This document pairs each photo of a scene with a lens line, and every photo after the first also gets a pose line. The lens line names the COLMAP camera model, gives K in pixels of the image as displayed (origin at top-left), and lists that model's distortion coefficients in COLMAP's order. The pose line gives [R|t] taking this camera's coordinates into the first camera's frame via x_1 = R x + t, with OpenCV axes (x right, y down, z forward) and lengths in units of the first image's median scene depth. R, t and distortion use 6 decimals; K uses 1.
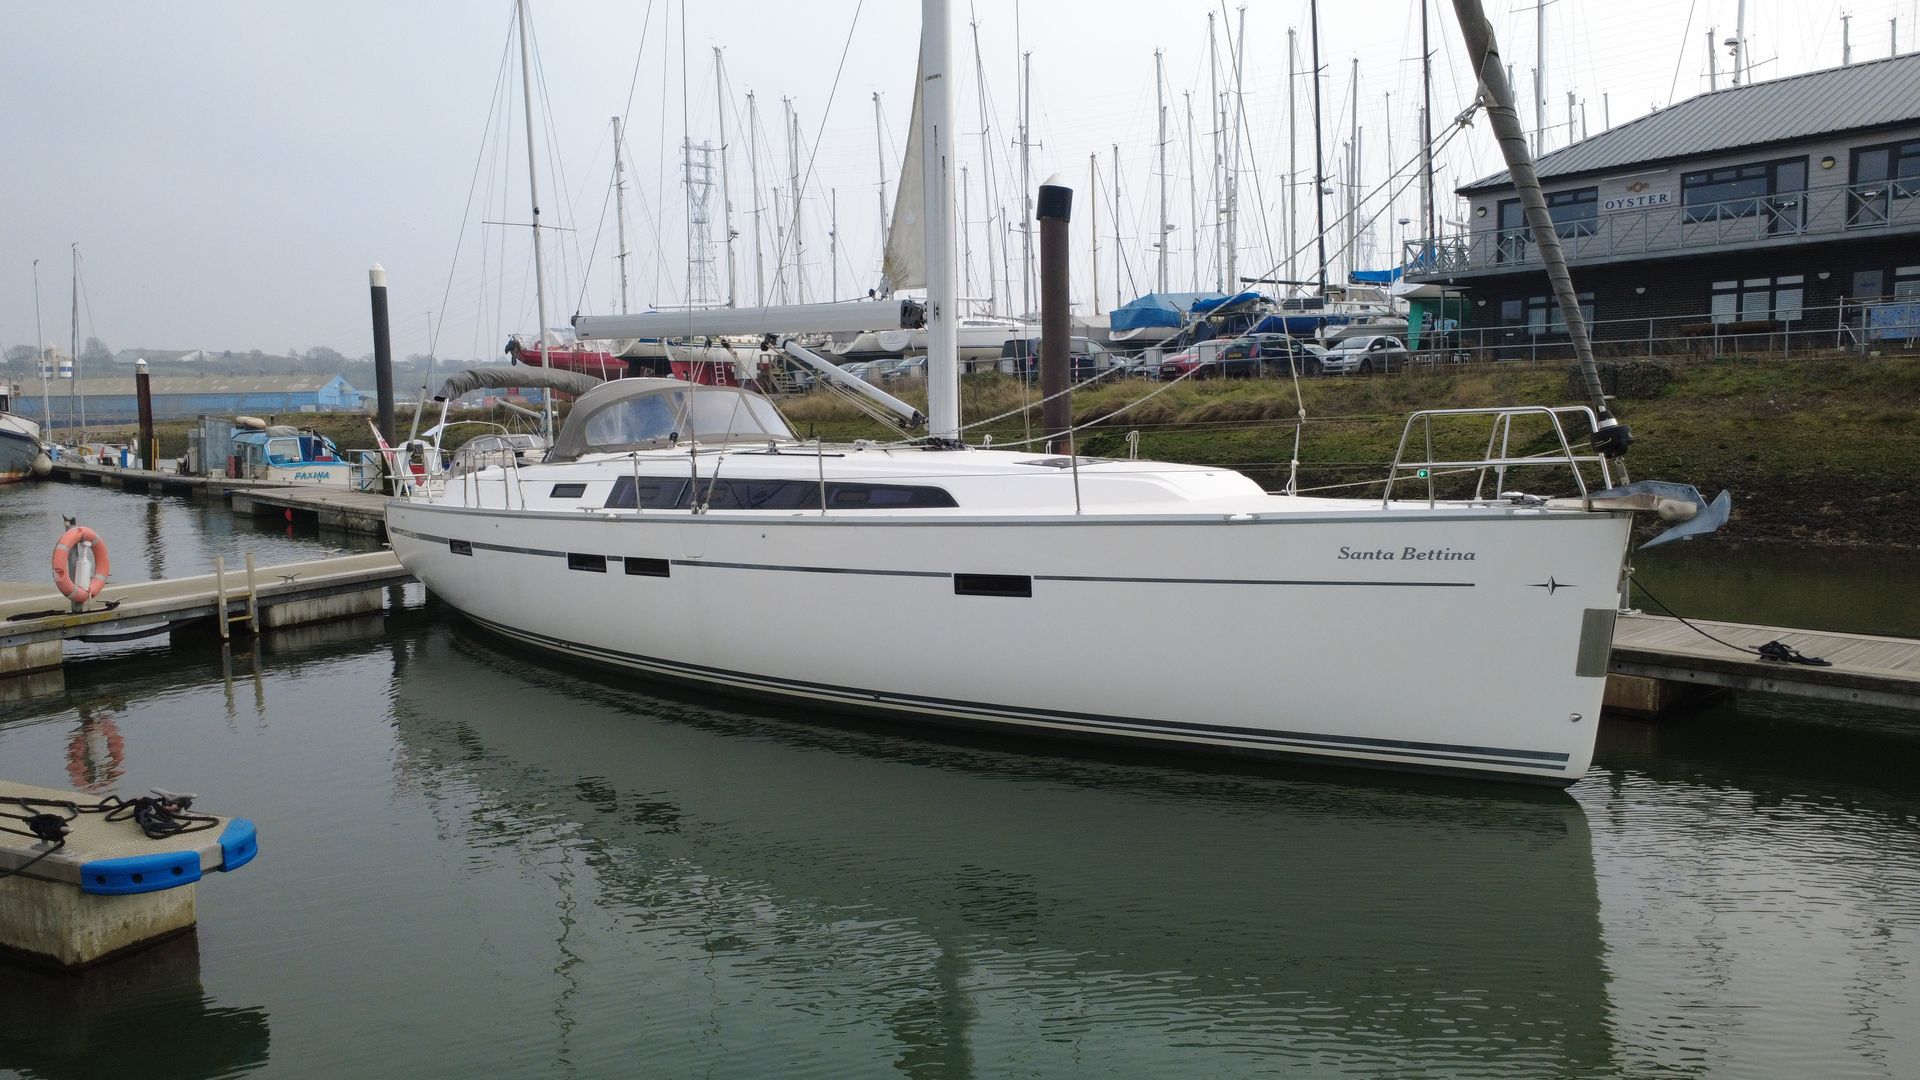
lens RADIAL K [[1383.8, 0, 958.5], [0, 1383.8, 543.9], [0, 0, 1]] dist [-0.001381, 0.006184]
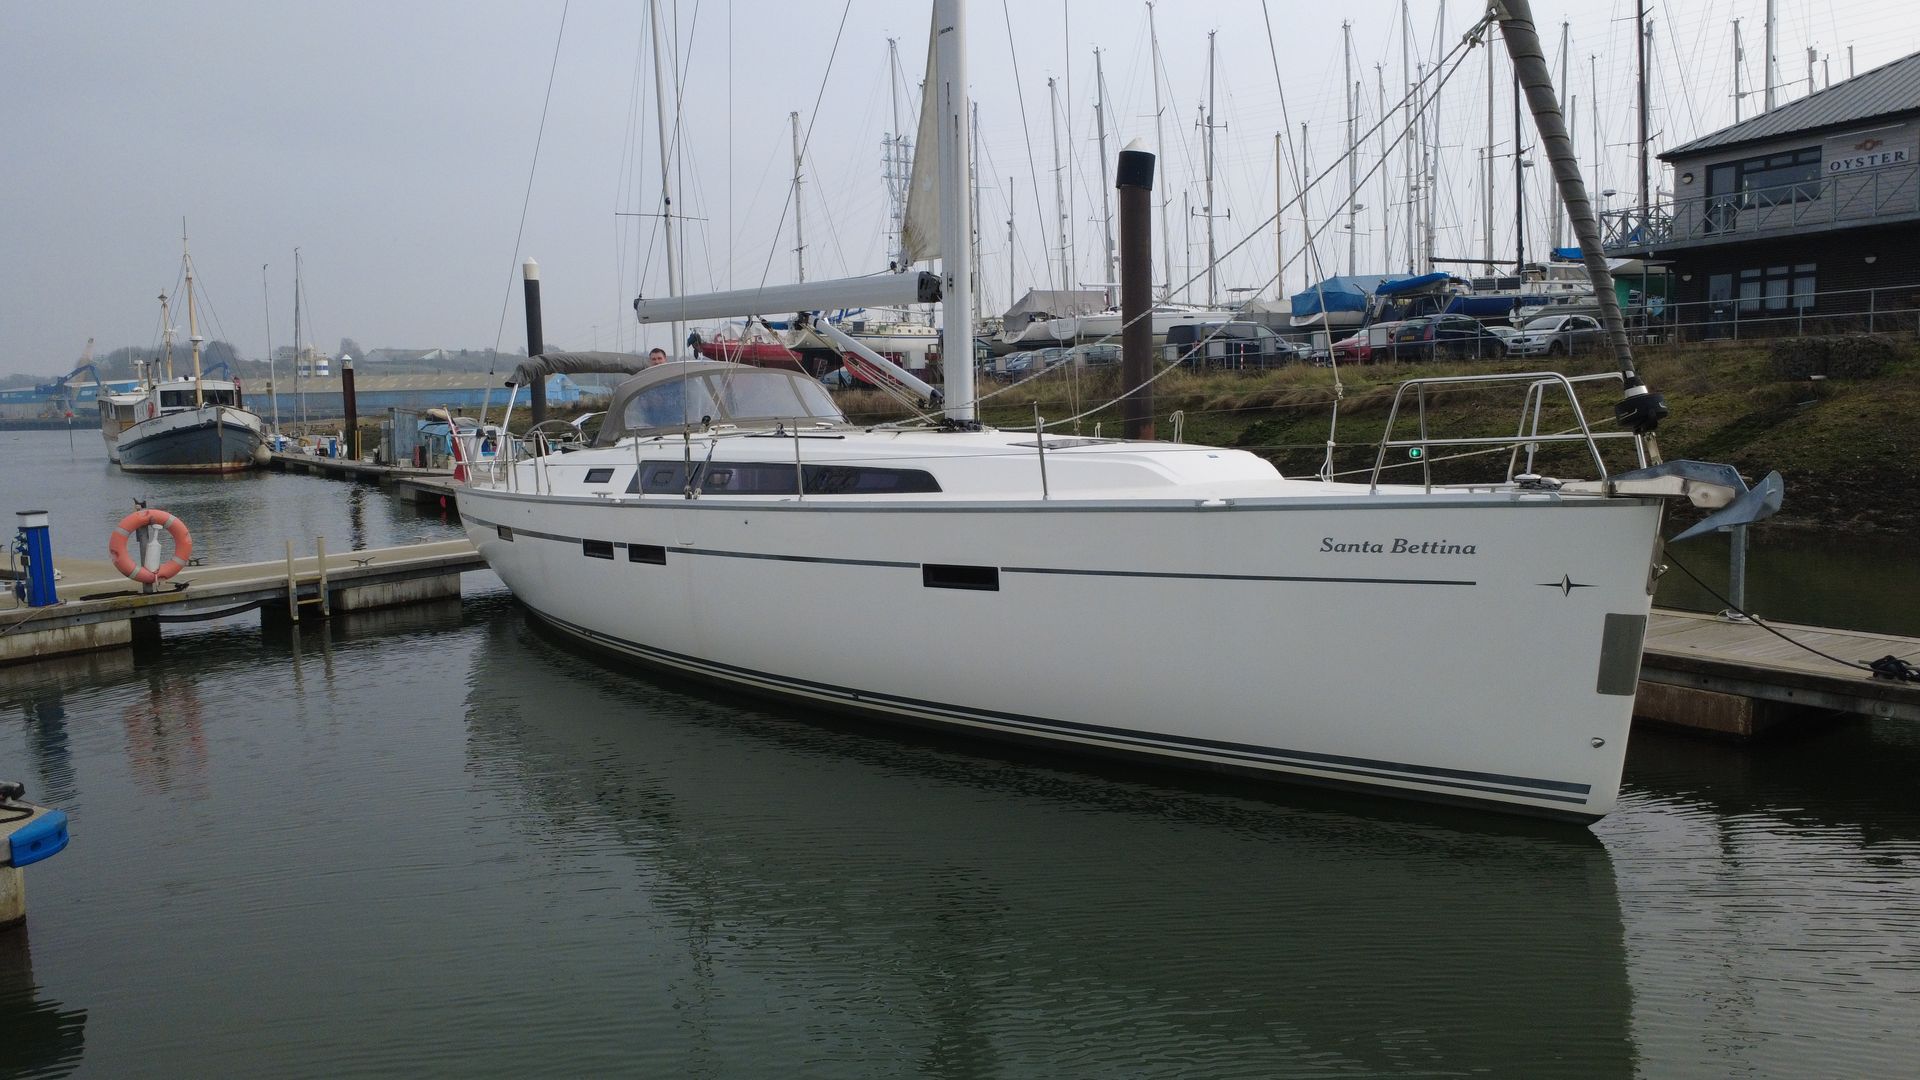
lens RADIAL K [[1383.8, 0, 958.5], [0, 1383.8, 543.9], [0, 0, 1]] dist [-0.001381, 0.006184]
pose [[0.989708, 0.008677, -0.142836, 0.051754], [-0.007808, 0.999947, 0.006640, 0.000633], [0.142886, -0.005456, 0.989724, 0.032249]]
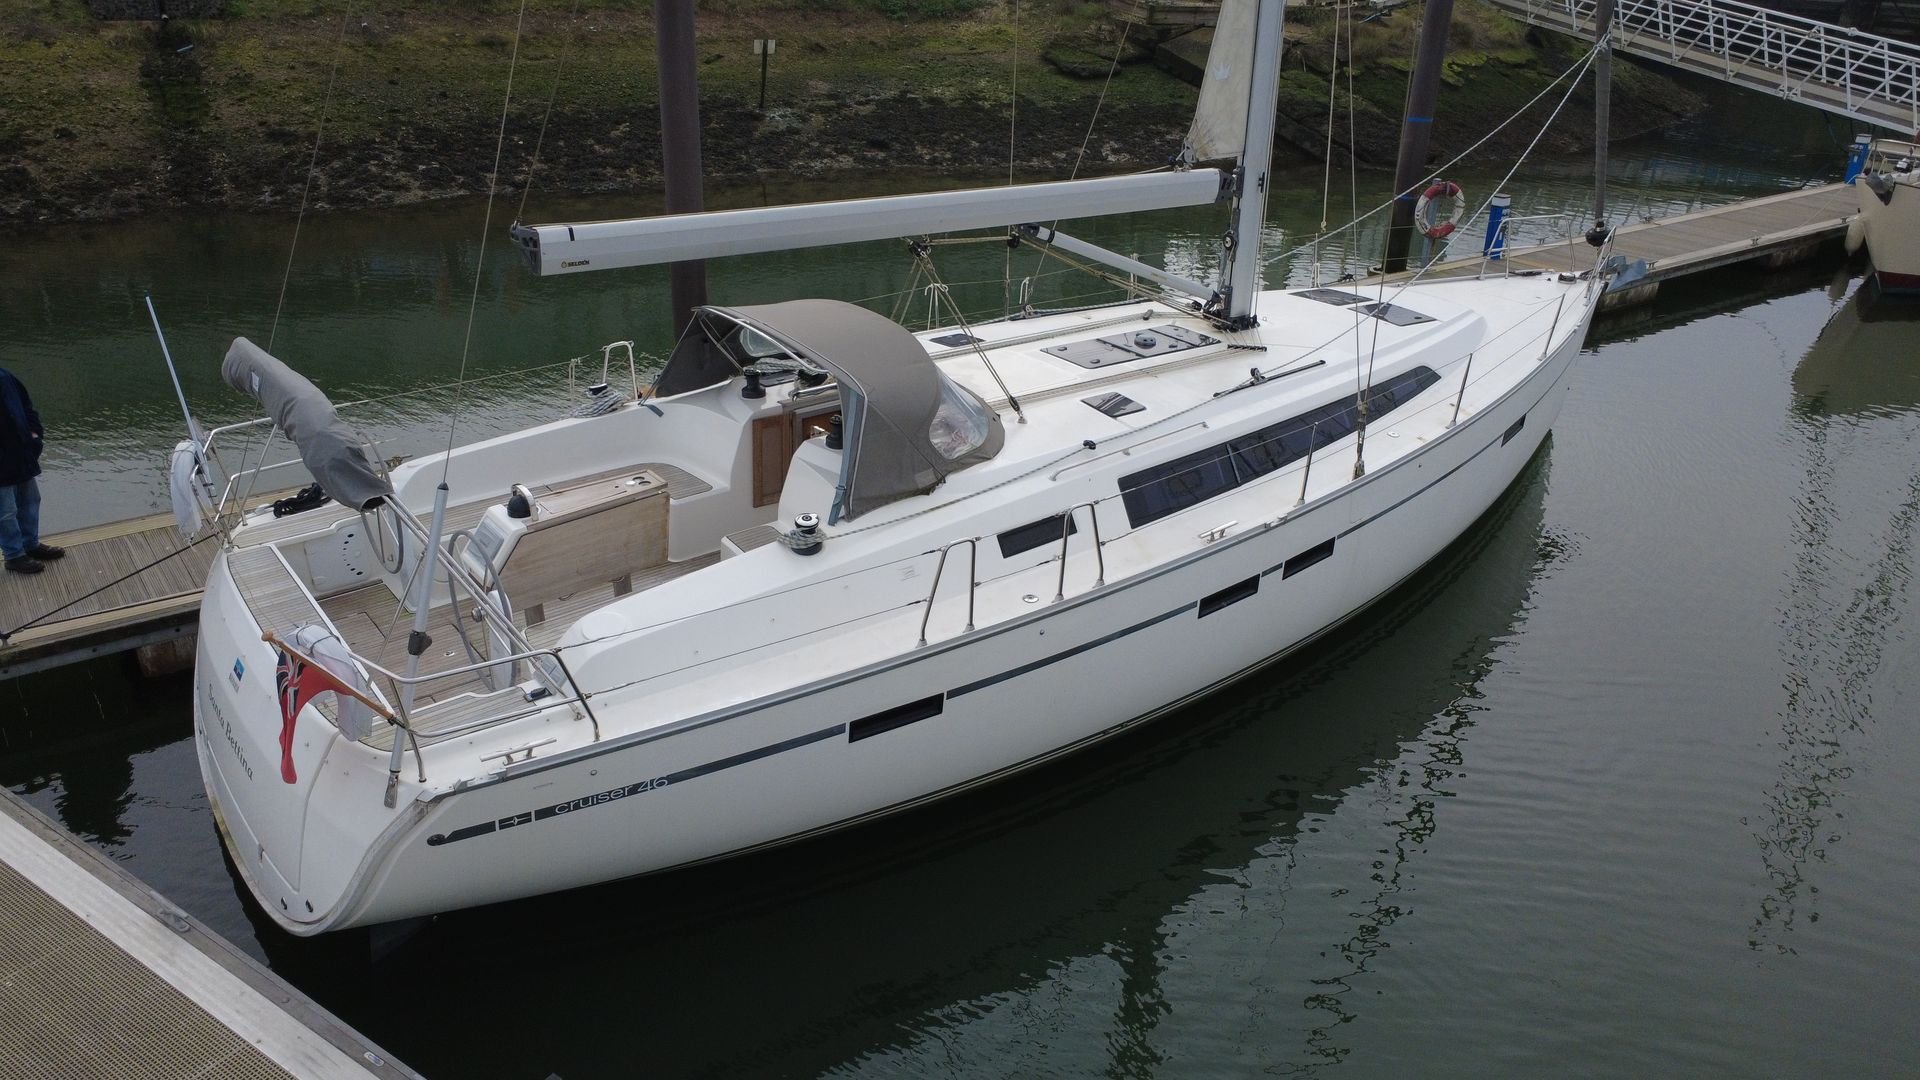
lens RADIAL K [[1383.8, 0, 958.5], [0, 1383.8, 543.9], [0, 0, 1]] dist [-0.001381, 0.006184]
pose [[0.125652, -0.410973, 0.902947, -0.412259], [0.062364, 0.911632, 0.406248, -0.141075], [-0.990112, 0.005265, 0.140178, 0.447819]]
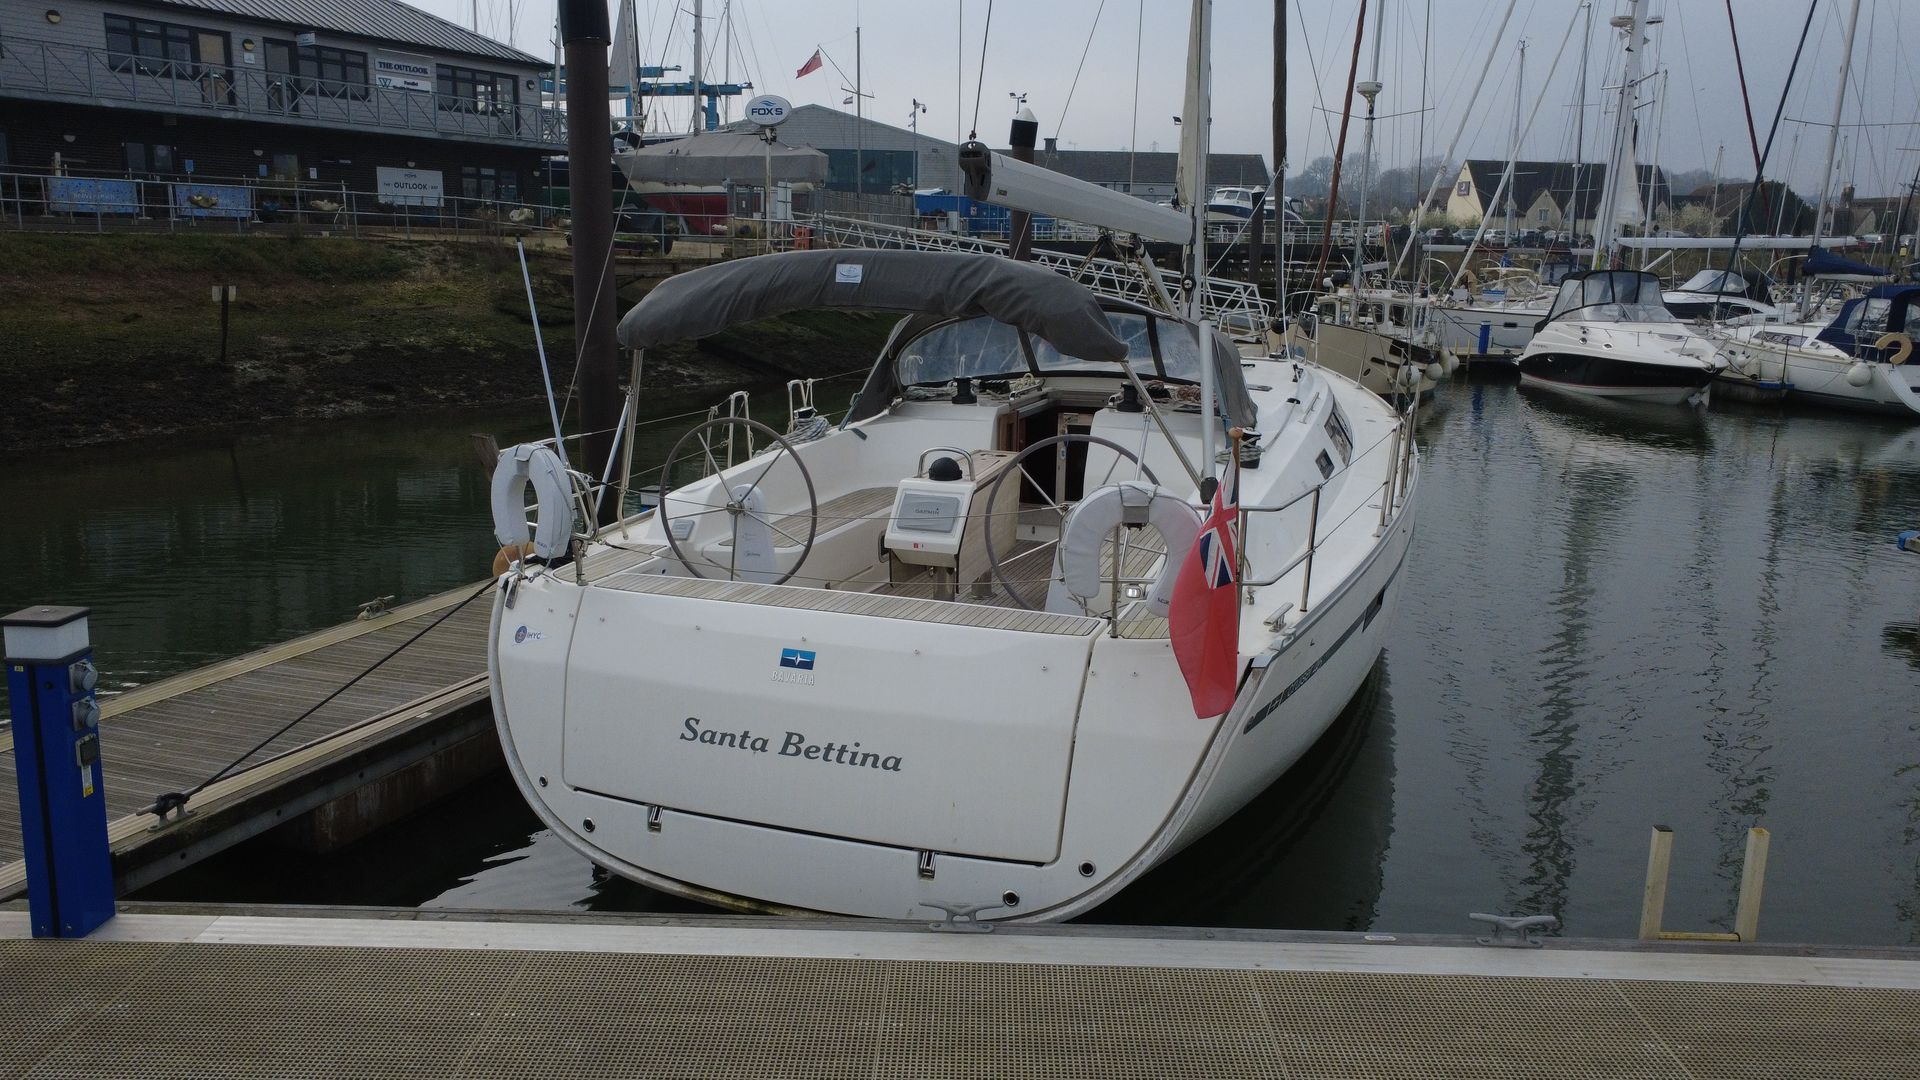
lens RADIAL K [[1383.8, 0, 958.5], [0, 1383.8, 543.9], [0, 0, 1]] dist [-0.001381, 0.006184]
pose [[-0.414510, -0.180966, 0.891870, -0.392338], [0.079031, 0.969168, 0.233381, -0.084747], [-0.906606, 0.167224, -0.387429, 0.671341]]
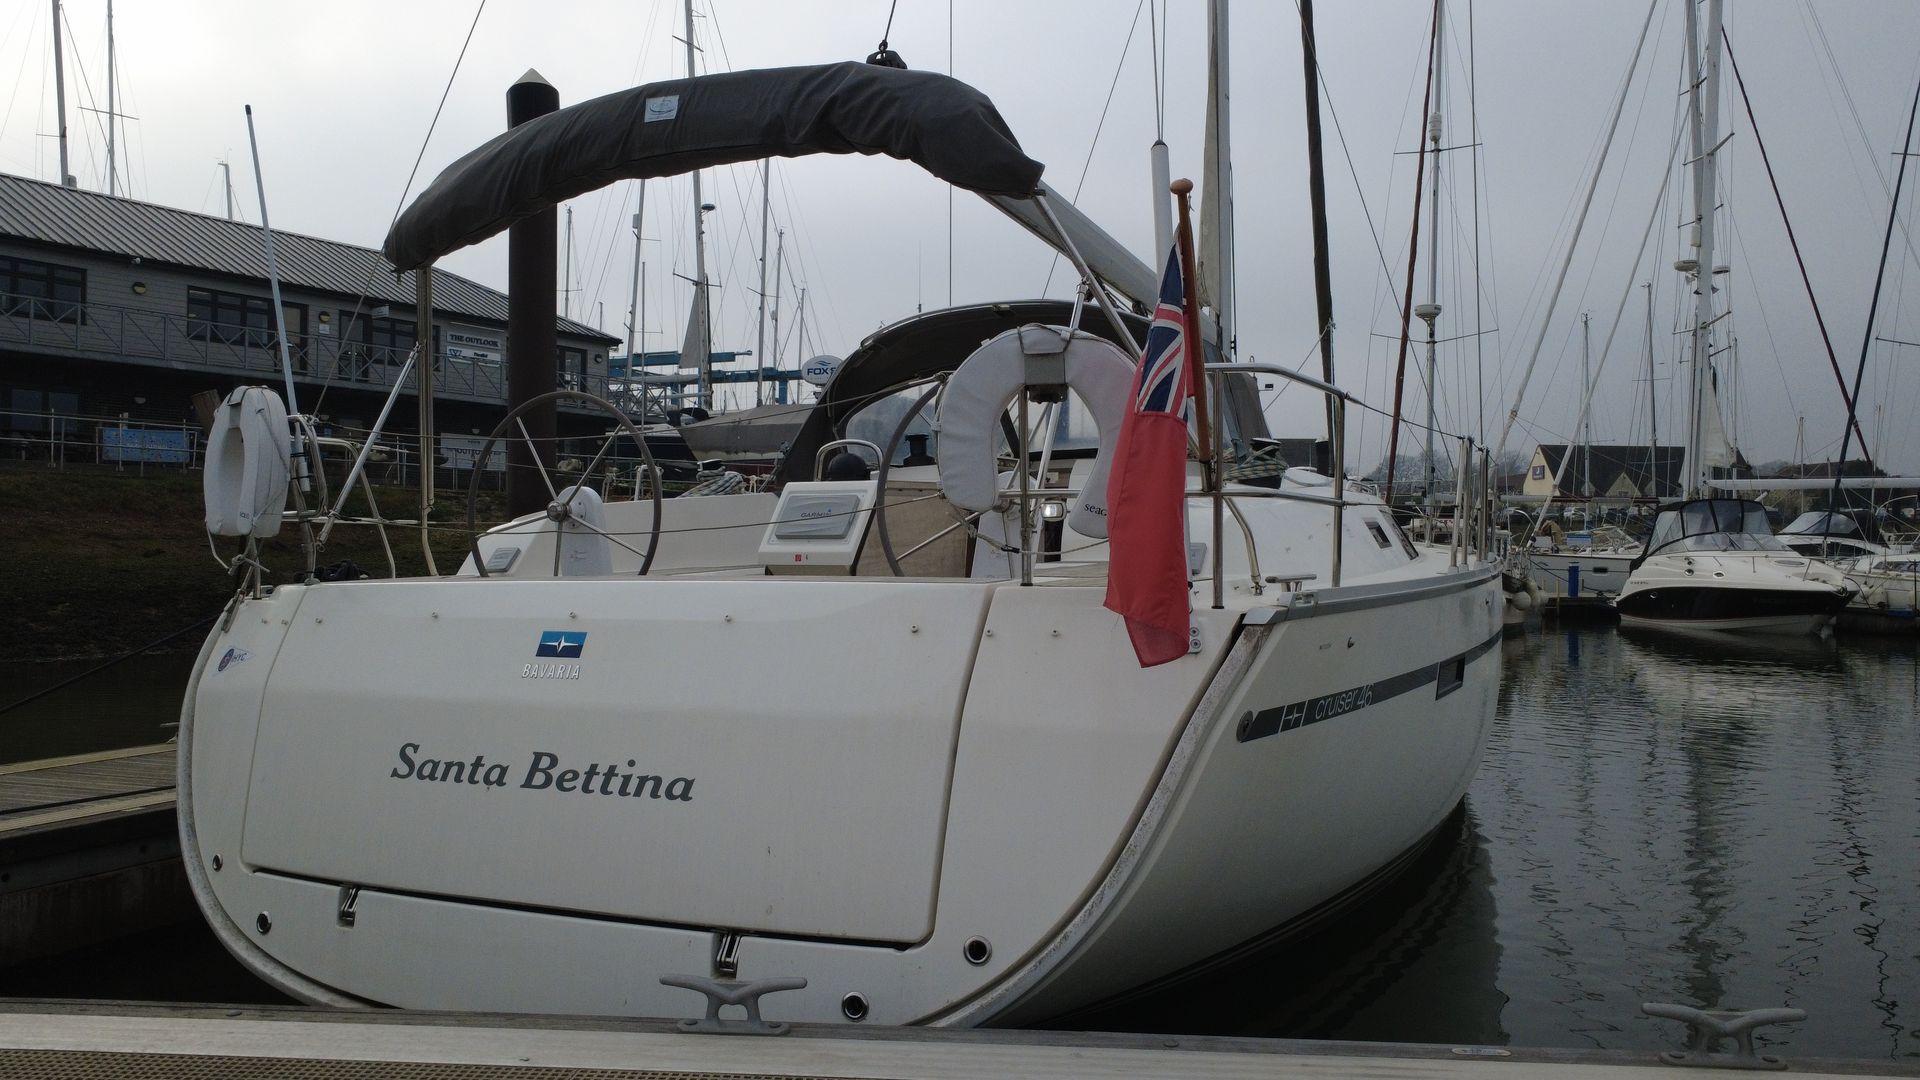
lens RADIAL K [[1391.6, 0, 960.0], [0, 1391.6, 540.0], [0, 0, 1]] dist [-0.001762, 0.005110]
pose [[-0.364034, 0.019003, 0.931192, -0.345989], [0.090477, 0.995785, 0.015050, -0.032430], [-0.926981, 0.089730, -0.364219, 0.630063]]
